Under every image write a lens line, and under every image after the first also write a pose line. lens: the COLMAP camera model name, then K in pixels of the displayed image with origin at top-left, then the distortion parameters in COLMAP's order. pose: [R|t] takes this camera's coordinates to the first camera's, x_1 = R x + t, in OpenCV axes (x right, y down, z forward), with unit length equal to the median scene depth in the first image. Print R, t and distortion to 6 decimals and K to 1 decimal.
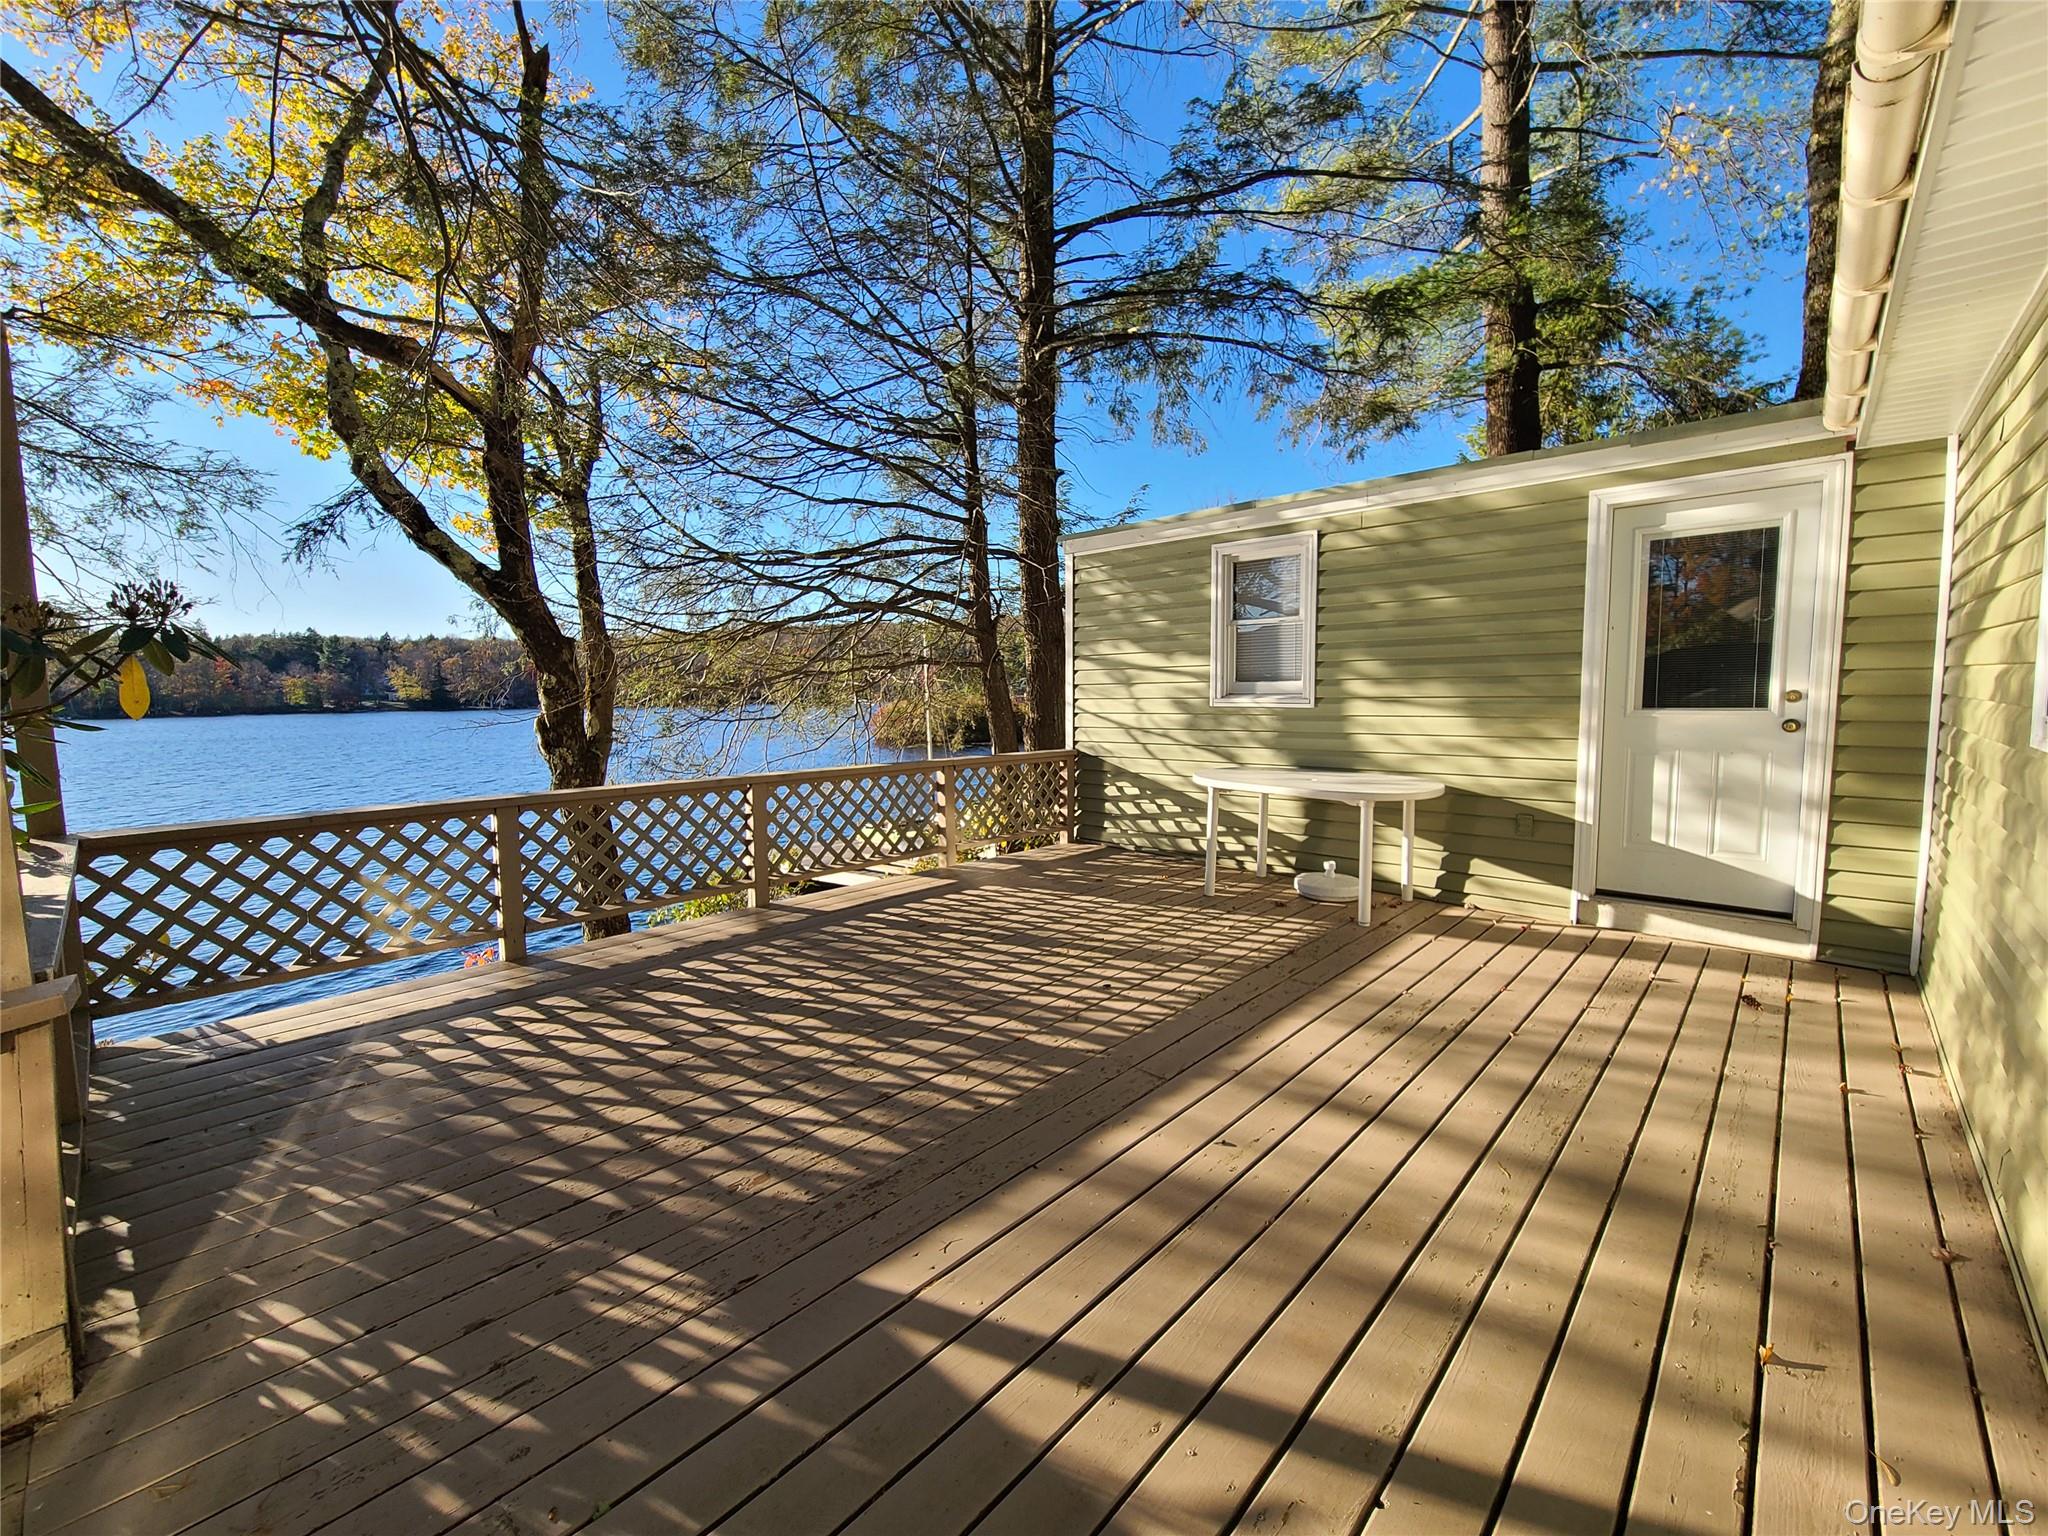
lens RADIAL K [[839.3, 0, 1019.4], [0, 839.3, 763.8], [0, 0, 1]] dist [0.002412, -0.000705]
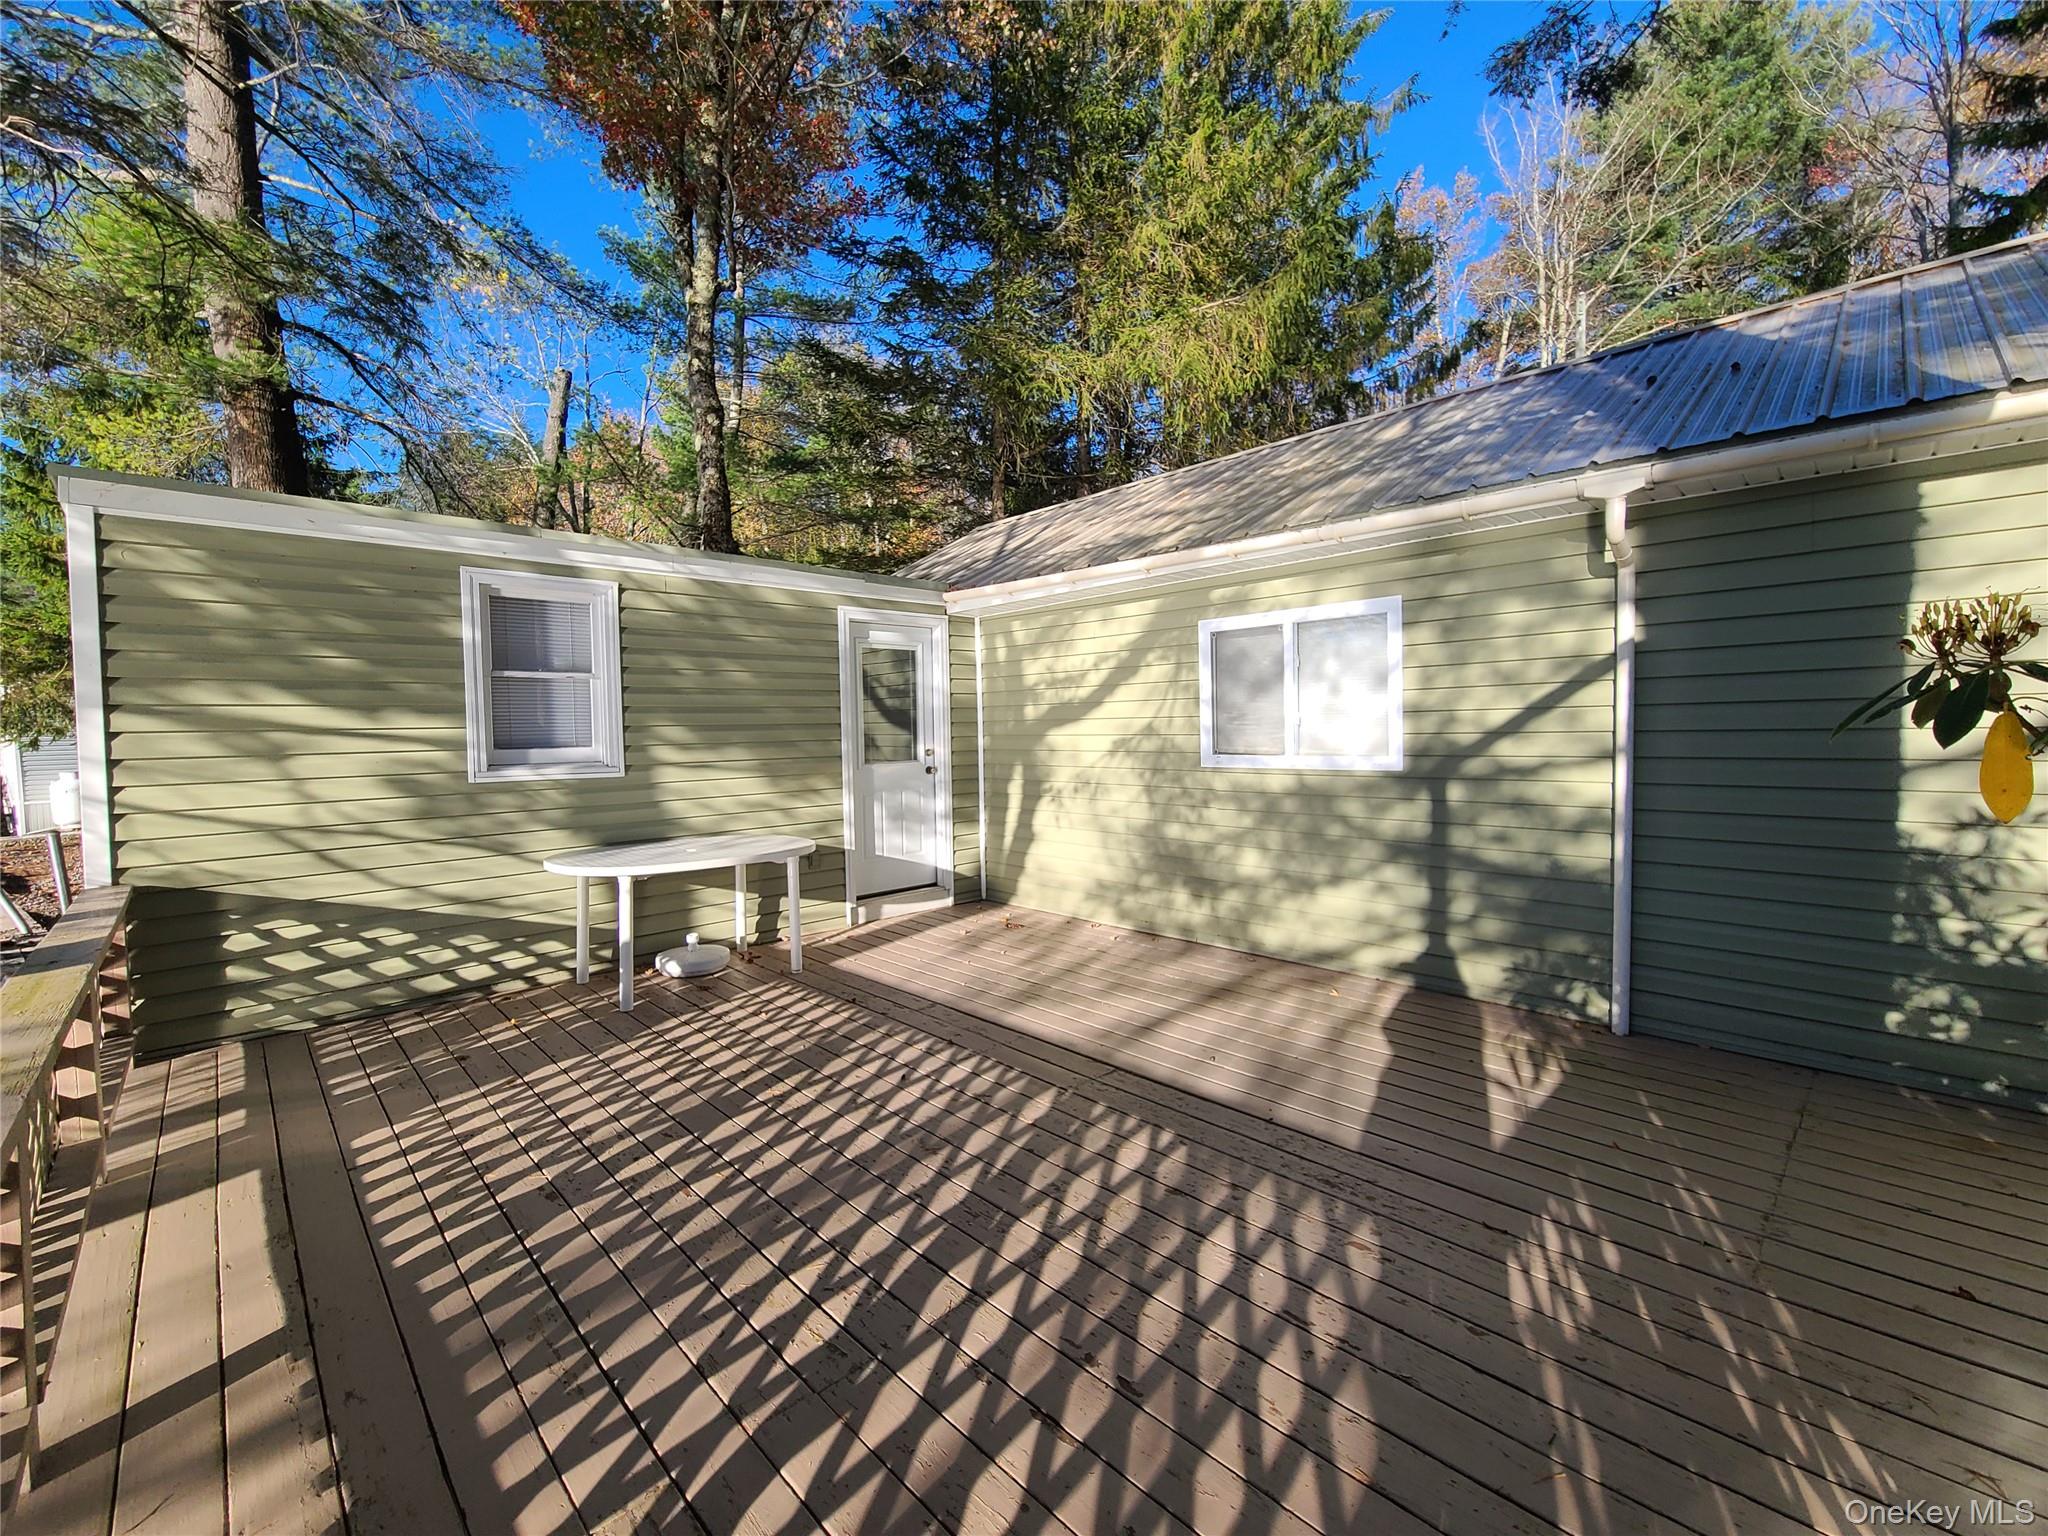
lens RADIAL K [[839.3, 0, 1018.8], [0, 839.3, 764.6], [0, 0, 1]] dist [0.002412, -0.000705]
pose [[0.043910, -0.030456, 0.998571, -0.642115], [0.104448, 0.994197, 0.025730, -0.070369], [-0.993561, 0.103169, 0.046837, 0.638224]]
